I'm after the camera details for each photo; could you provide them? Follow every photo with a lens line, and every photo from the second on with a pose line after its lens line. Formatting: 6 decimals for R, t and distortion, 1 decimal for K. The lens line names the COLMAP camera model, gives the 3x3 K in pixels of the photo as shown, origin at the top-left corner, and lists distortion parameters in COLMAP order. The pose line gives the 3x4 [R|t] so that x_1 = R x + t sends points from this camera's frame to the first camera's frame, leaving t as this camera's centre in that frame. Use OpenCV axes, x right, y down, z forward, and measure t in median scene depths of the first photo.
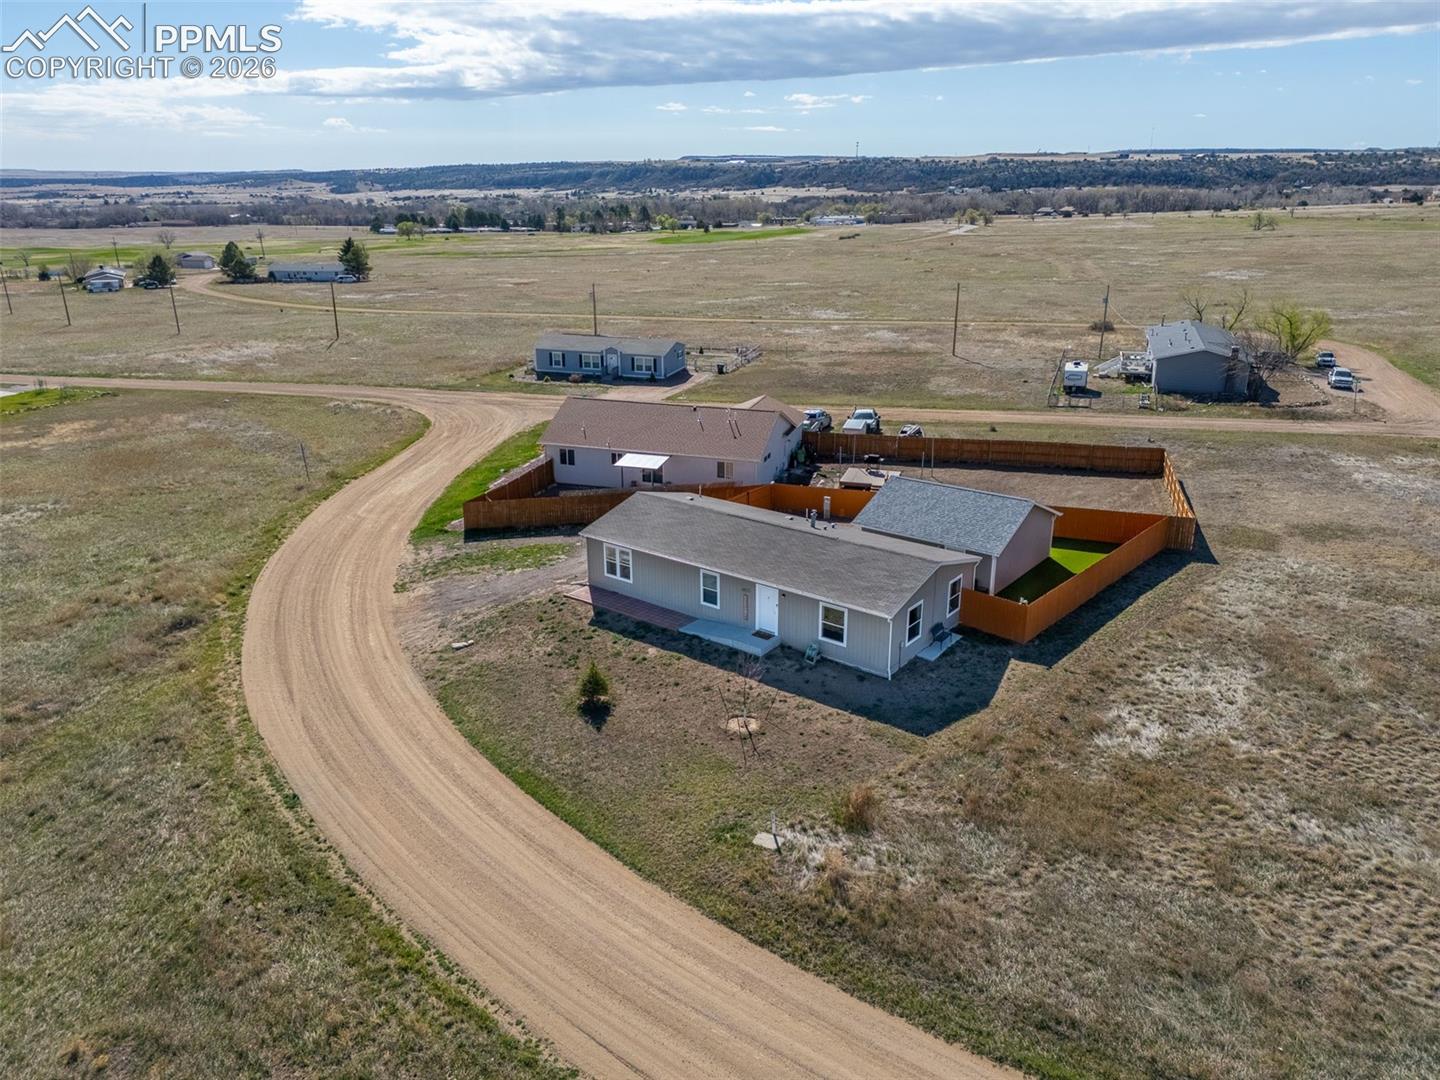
lens RADIAL K [[1068.2, 0, 720.0], [0, 1068.2, 540.0], [0, 0, 1]] dist [0.097644, -0.101646]
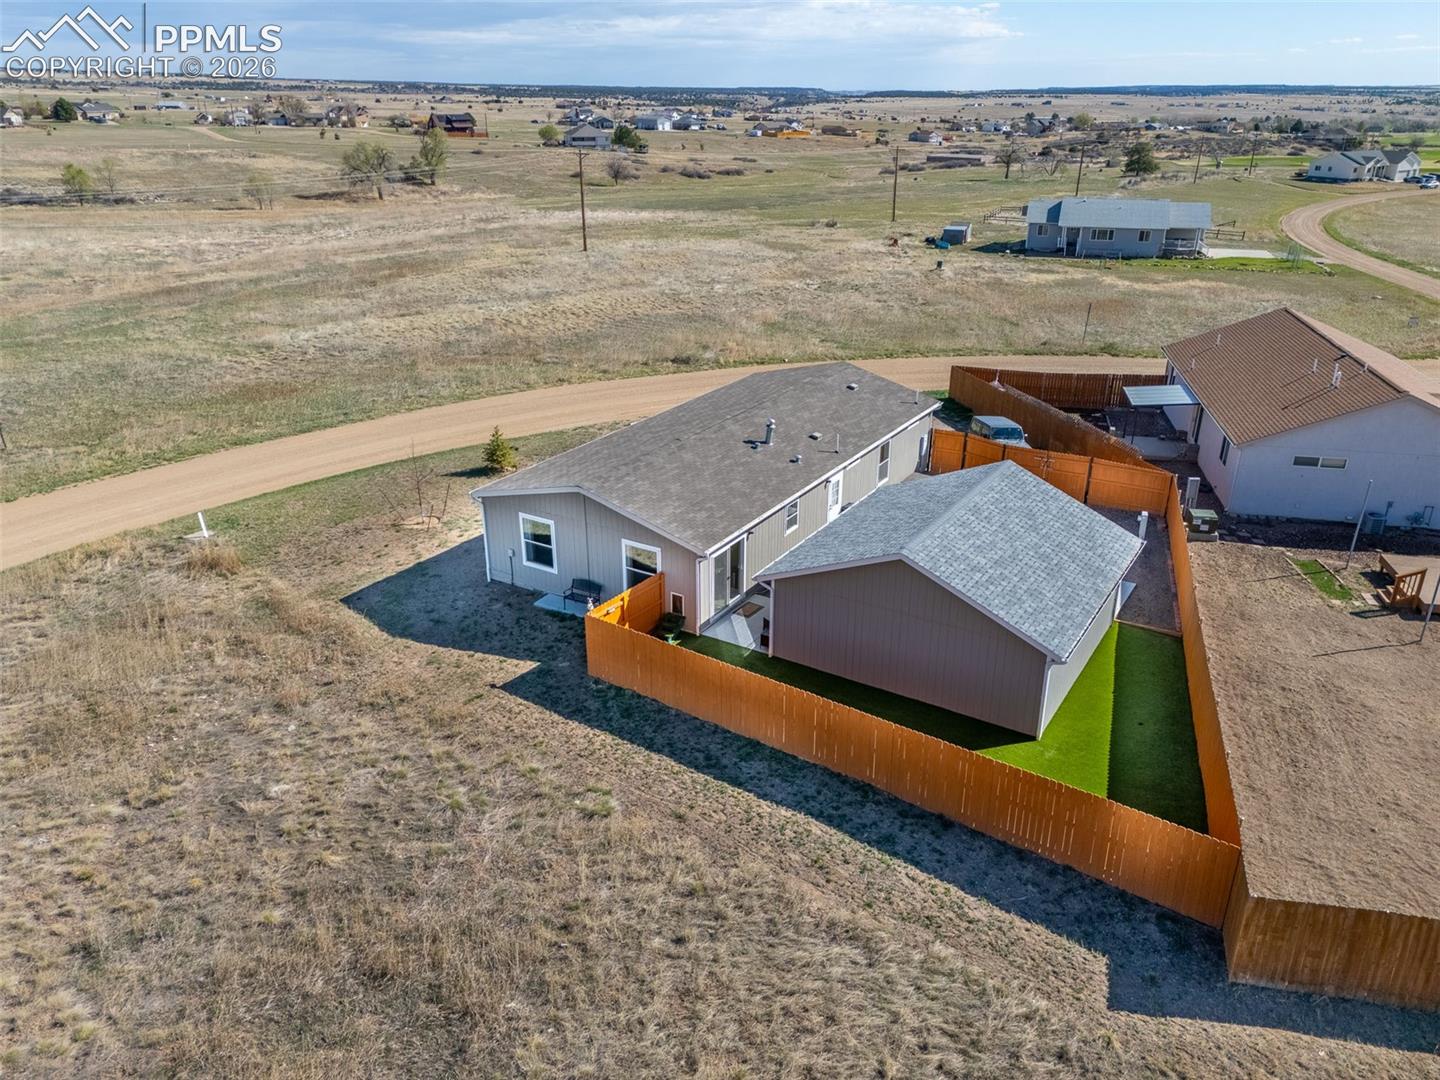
lens RADIAL K [[1068.2, 0, 720.0], [0, 1068.2, 540.0], [0, 0, 1]] dist [0.097644, -0.101646]
pose [[0.076403, 0.388334, -0.918346, 0.790508], [-0.322893, 0.881042, 0.345696, -0.197059], [0.943346, 0.270116, 0.192705, 0.909254]]
